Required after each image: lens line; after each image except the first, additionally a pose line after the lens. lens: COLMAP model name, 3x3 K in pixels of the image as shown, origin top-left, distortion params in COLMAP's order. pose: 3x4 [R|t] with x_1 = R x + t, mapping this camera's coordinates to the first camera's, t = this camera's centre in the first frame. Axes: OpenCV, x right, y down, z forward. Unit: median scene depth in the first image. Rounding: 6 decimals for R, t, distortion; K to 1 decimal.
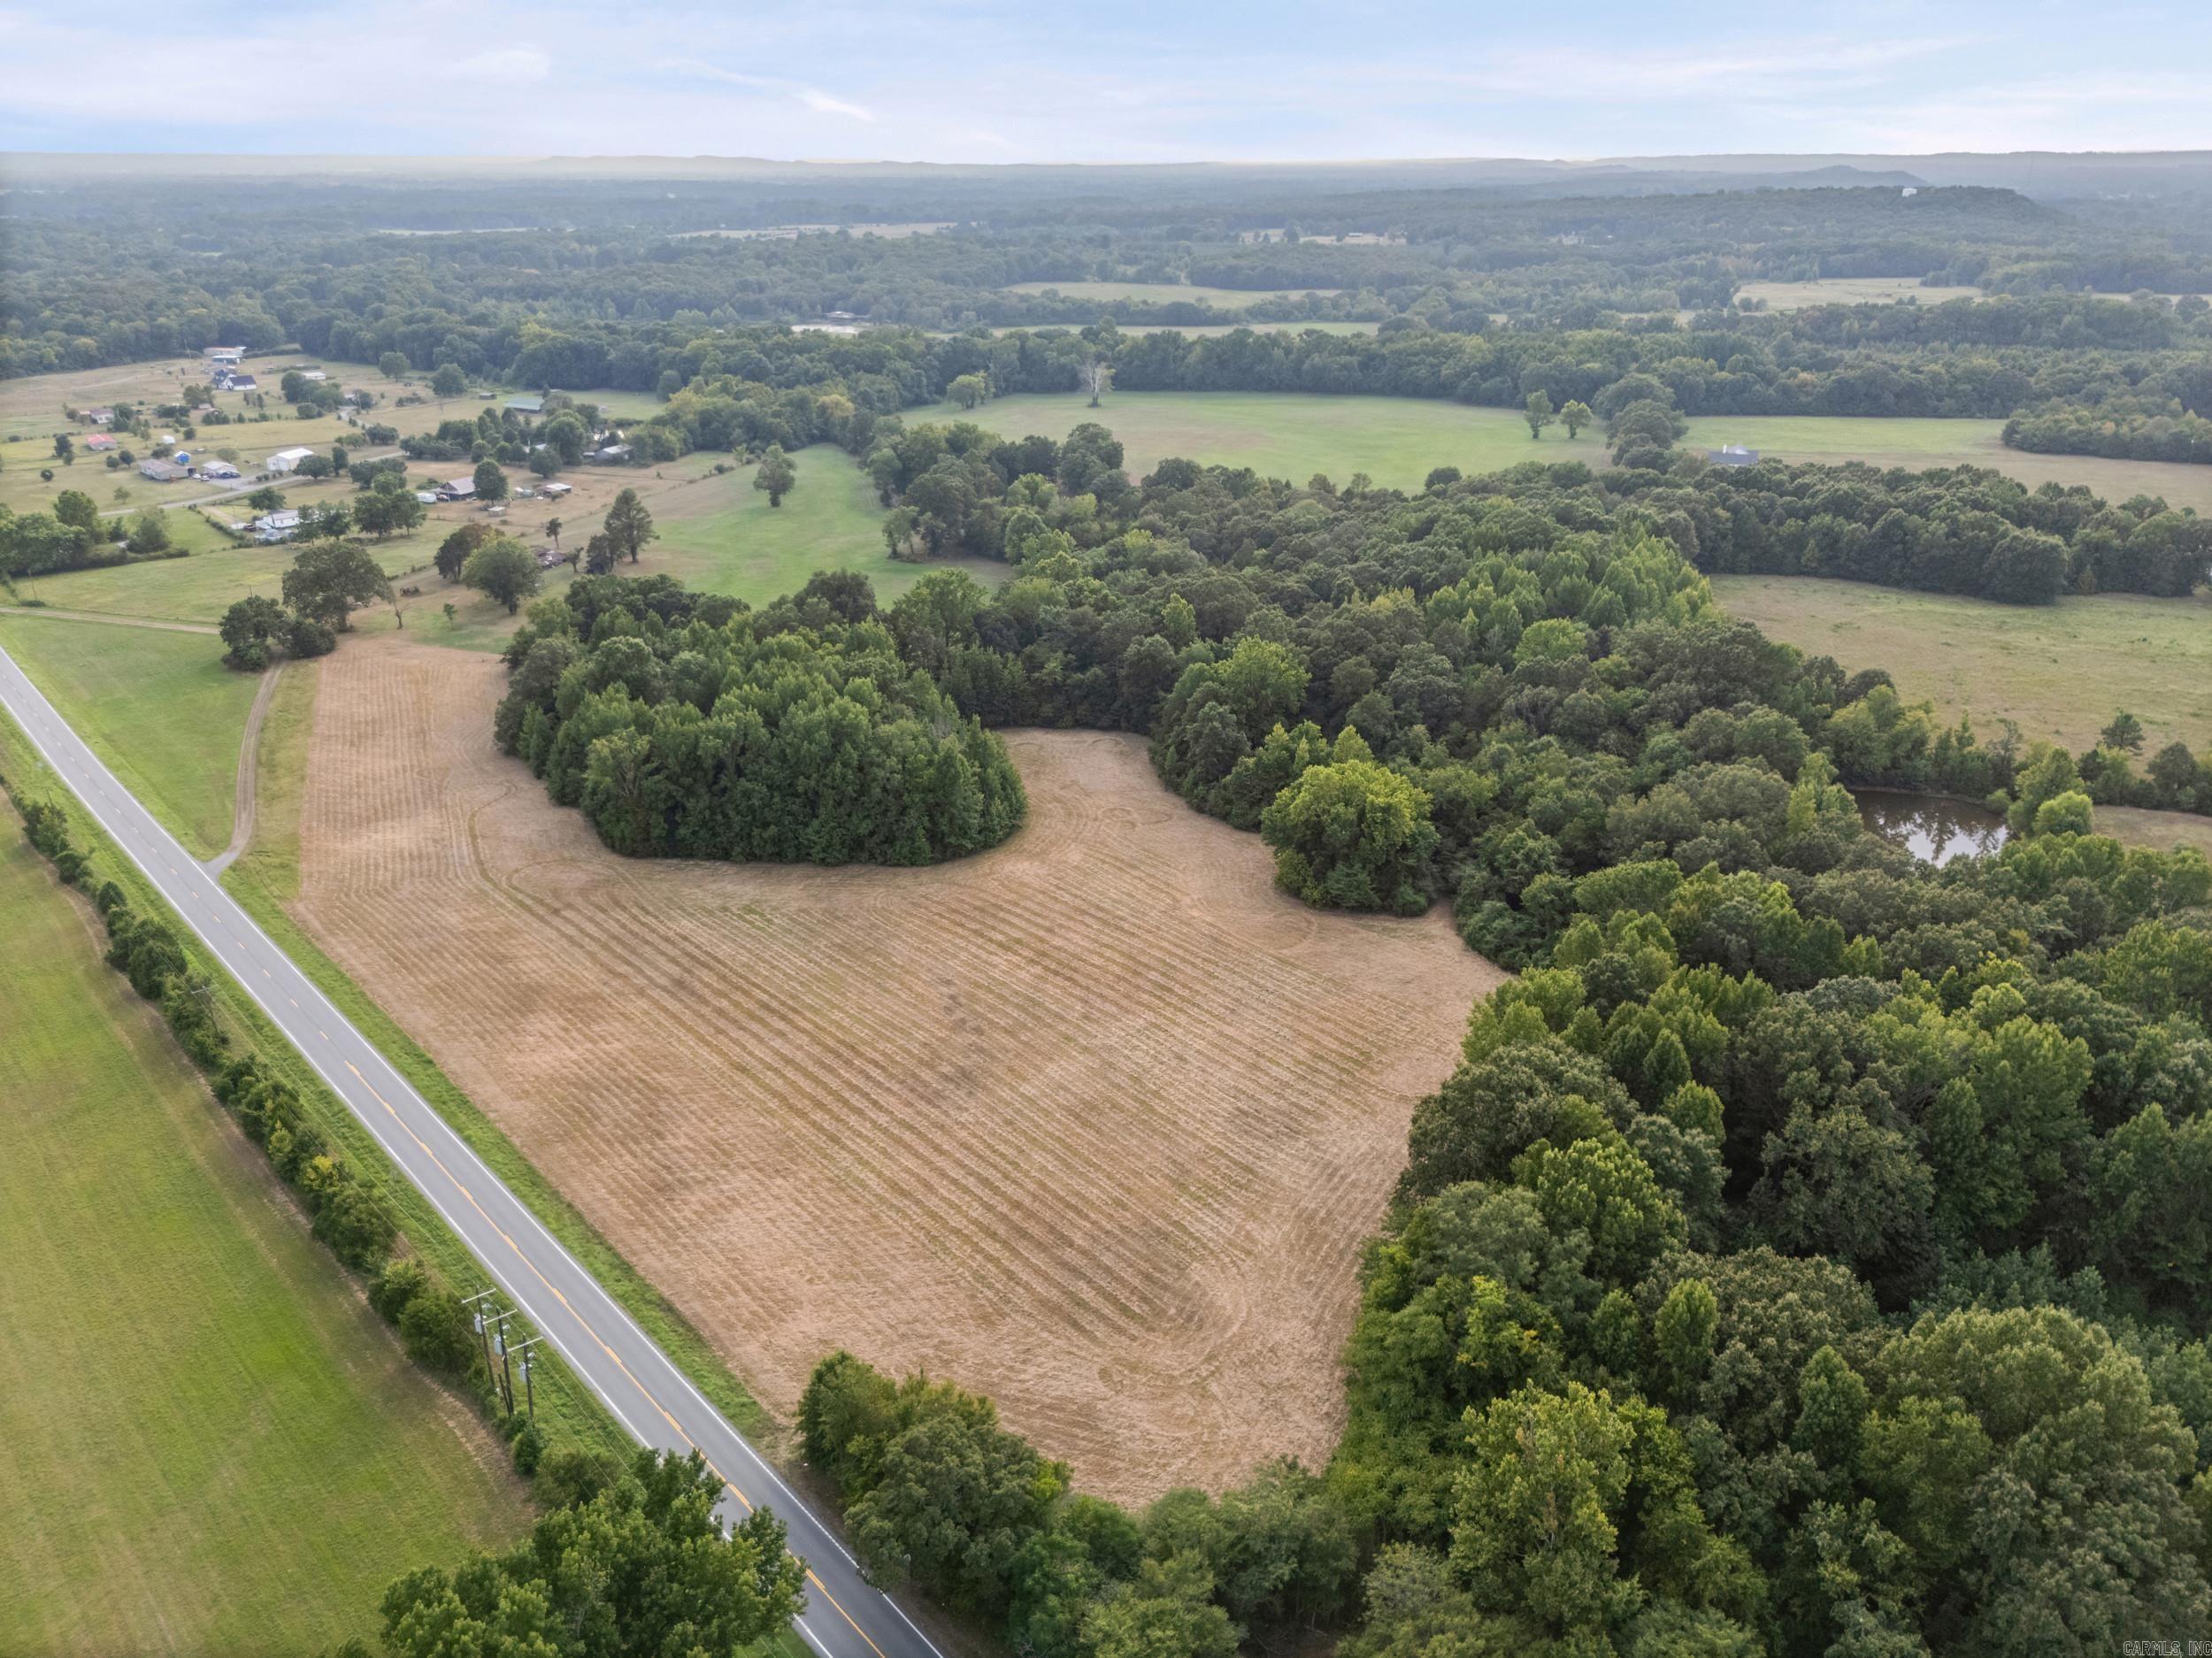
lens RADIAL K [[1669.1, 0, 1125.7], [0, 1669.1, 832.4], [0, 0, 1]] dist [0.059434, -0.050217]
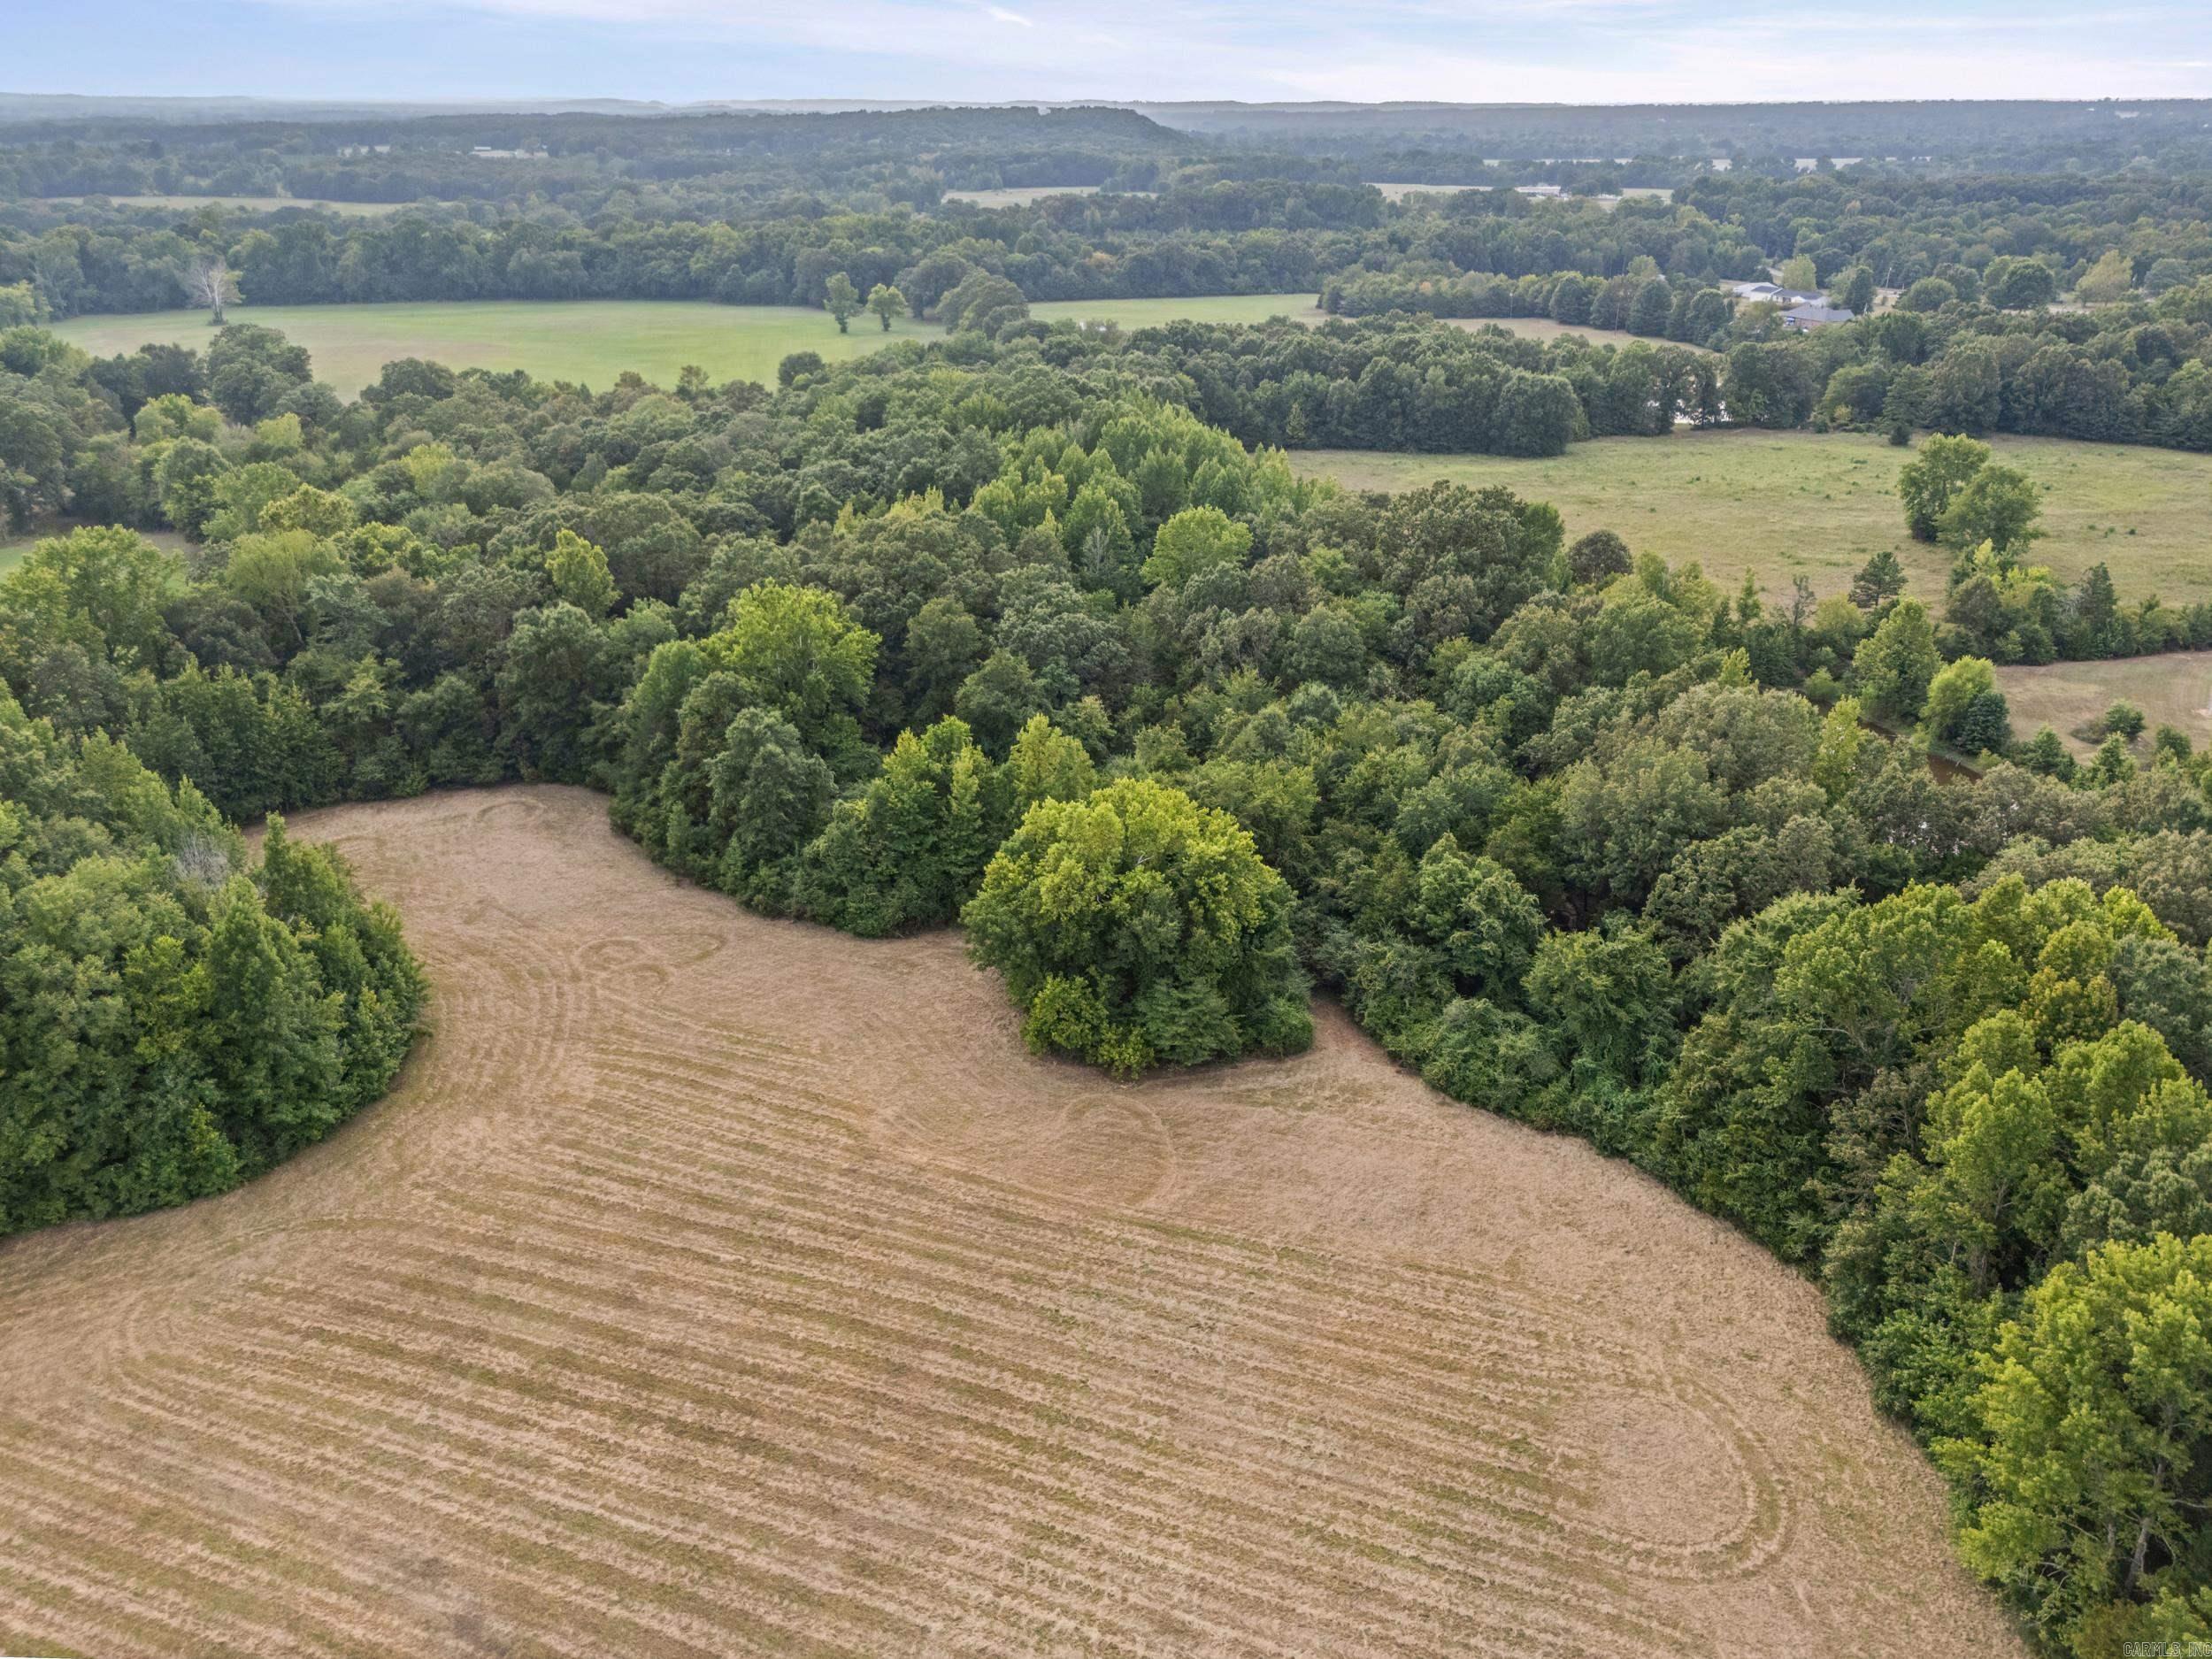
lens RADIAL K [[1669.1, 0, 1123.8], [0, 1669.1, 826.8], [0, 0, 1]] dist [0.059434, -0.050217]
pose [[0.881892, -0.179233, 0.436052, -0.071317], [0.169988, 0.983587, 0.060497, -0.045848], [-0.439739, 0.020772, 0.897886, 0.405197]]
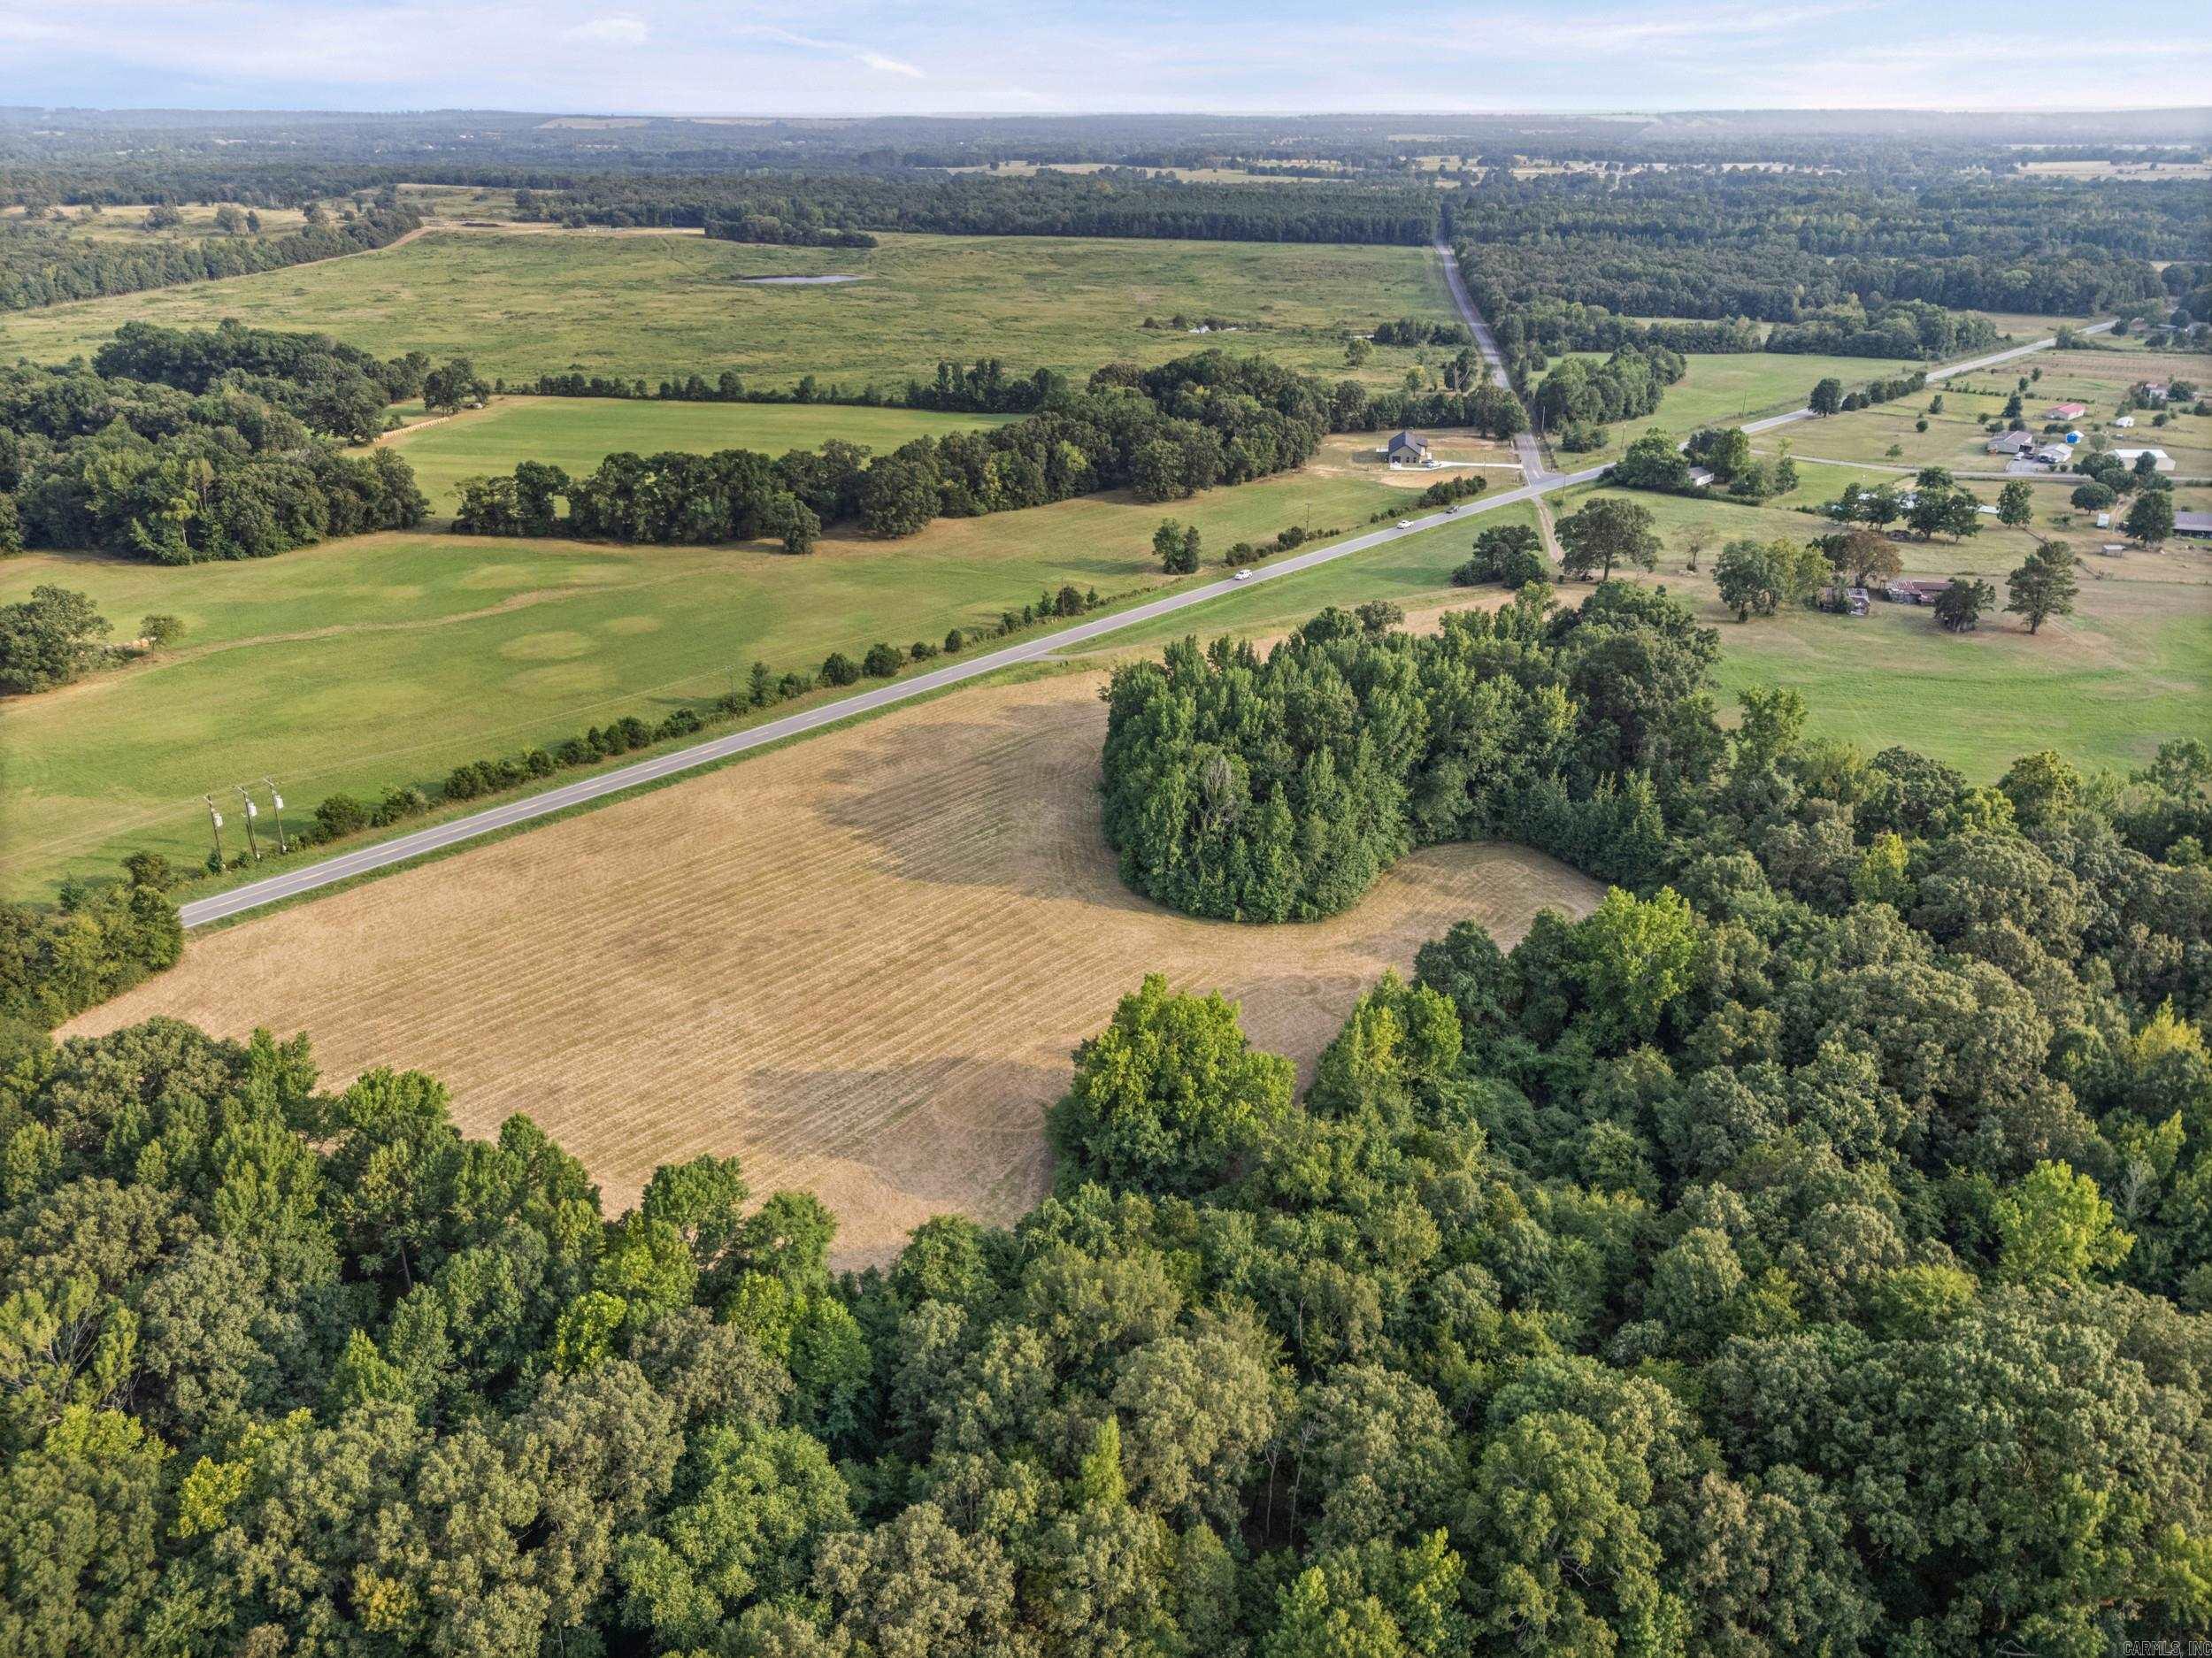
lens RADIAL K [[1654.6, 0, 1088.5], [0, 1654.6, 820.7], [0, 0, 1]] dist [0.030341, -0.019983]
pose [[0.117320, 0.390966, -0.912897, 0.554215], [-0.371593, 0.869751, 0.324733, -0.239549], [0.920953, 0.301128, 0.247320, 0.587993]]
